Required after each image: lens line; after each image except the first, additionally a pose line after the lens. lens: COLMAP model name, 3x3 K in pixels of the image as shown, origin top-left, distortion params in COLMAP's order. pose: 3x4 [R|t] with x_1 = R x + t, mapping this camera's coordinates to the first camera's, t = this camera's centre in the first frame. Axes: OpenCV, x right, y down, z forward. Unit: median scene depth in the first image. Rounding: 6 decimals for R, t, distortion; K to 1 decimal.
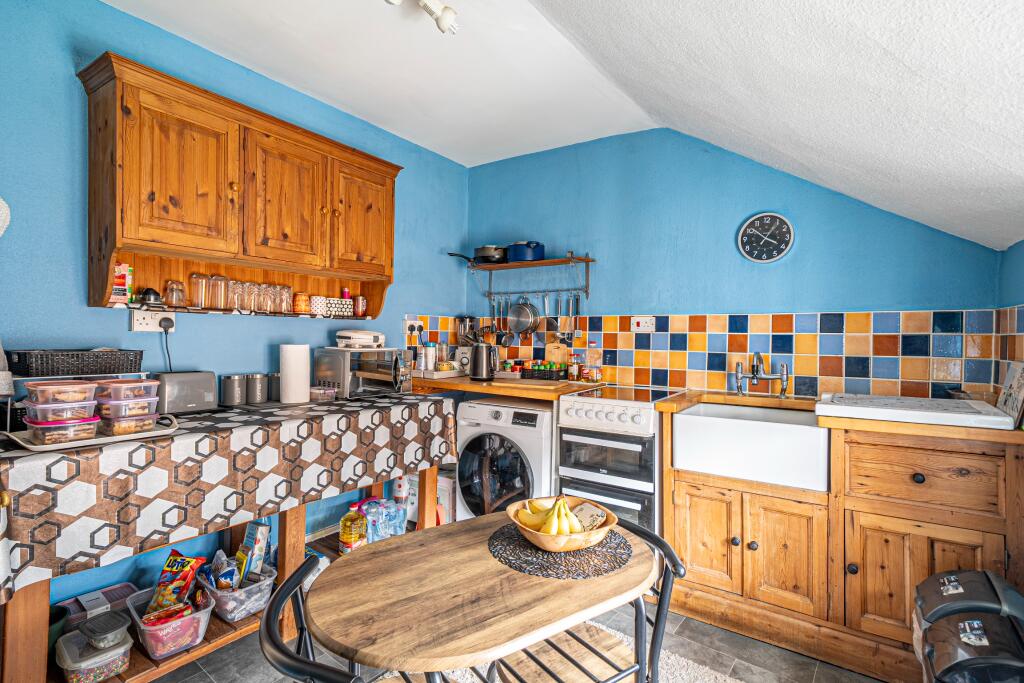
lens RADIAL K [[492.7, 0, 512.0], [0, 492.7, 341.5], [0, 0, 1]] dist [0.018119, 0.001199]
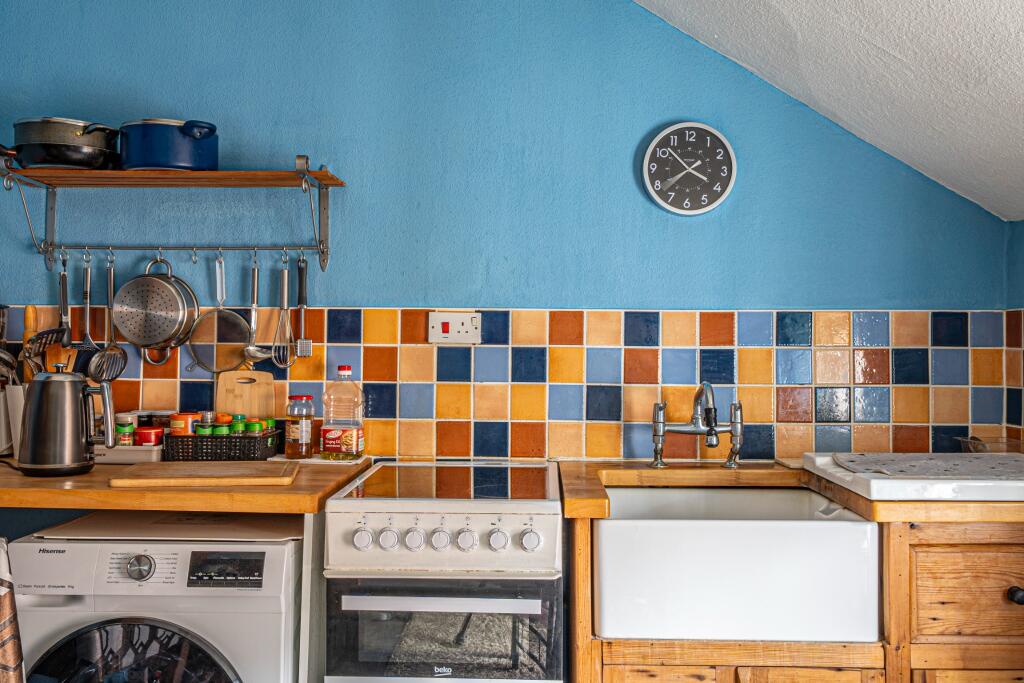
lens RADIAL K [[898.6, 0, 512.0], [0, 898.6, 341.5], [0, 0, 1]] dist [0.022776, 0.007631]
pose [[0.841290, 0.001886, 0.540581, -0.150587], [0.009793, 0.999777, -0.018728, -0.005262], [-0.540495, 0.021049, 0.841084, 0.248301]]
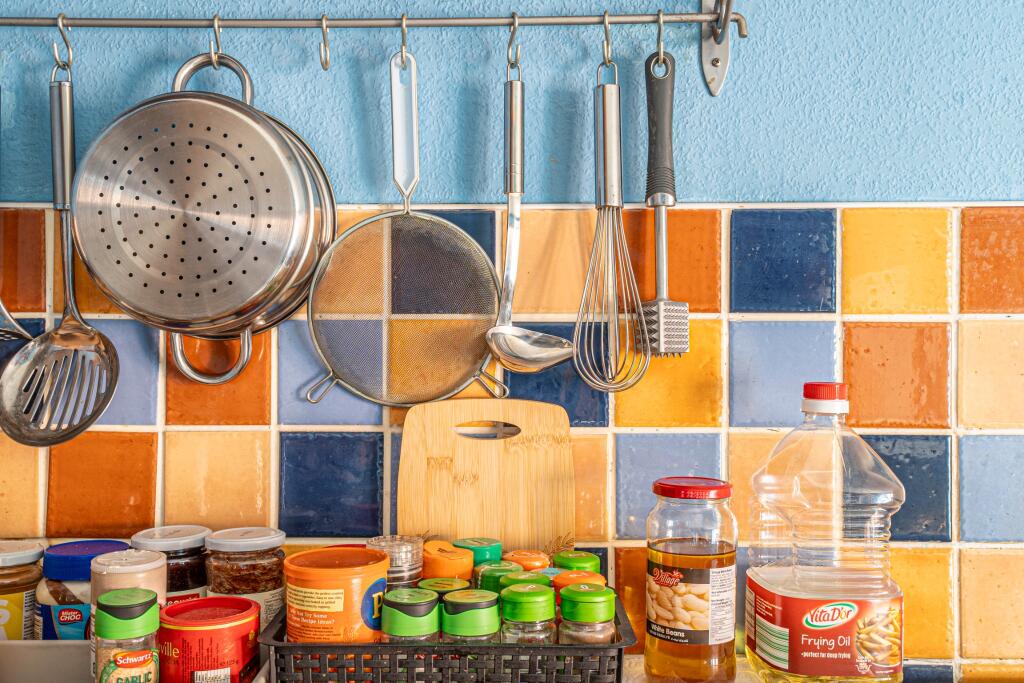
lens RADIAL K [[1032.4, 0, 516.5], [0, 1032.4, 342.8], [0, 0, 1]] dist [0.023922, 0.018287]
pose [[0.830022, -0.011092, 0.557620, -0.070370], [0.017391, 0.999831, -0.005999, -0.011471], [-0.557459, 0.014677, 0.830074, 0.834338]]
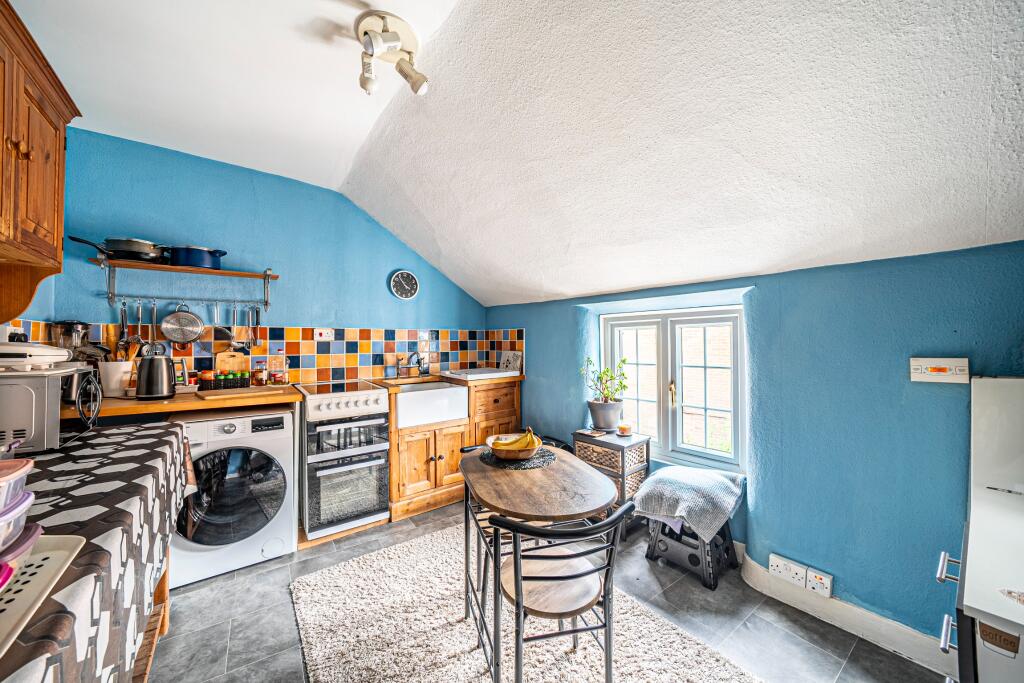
lens RADIAL K [[356.2, 0, 508.6], [0, 356.2, 340.7], [0, 0, 1]] dist [-0.028731, 0.004861]
pose [[0.301781, -0.011584, 0.953307, -0.476956], [0.018877, 0.999803, 0.006173, -0.015216], [-0.953190, 0.016133, 0.301940, 0.248197]]
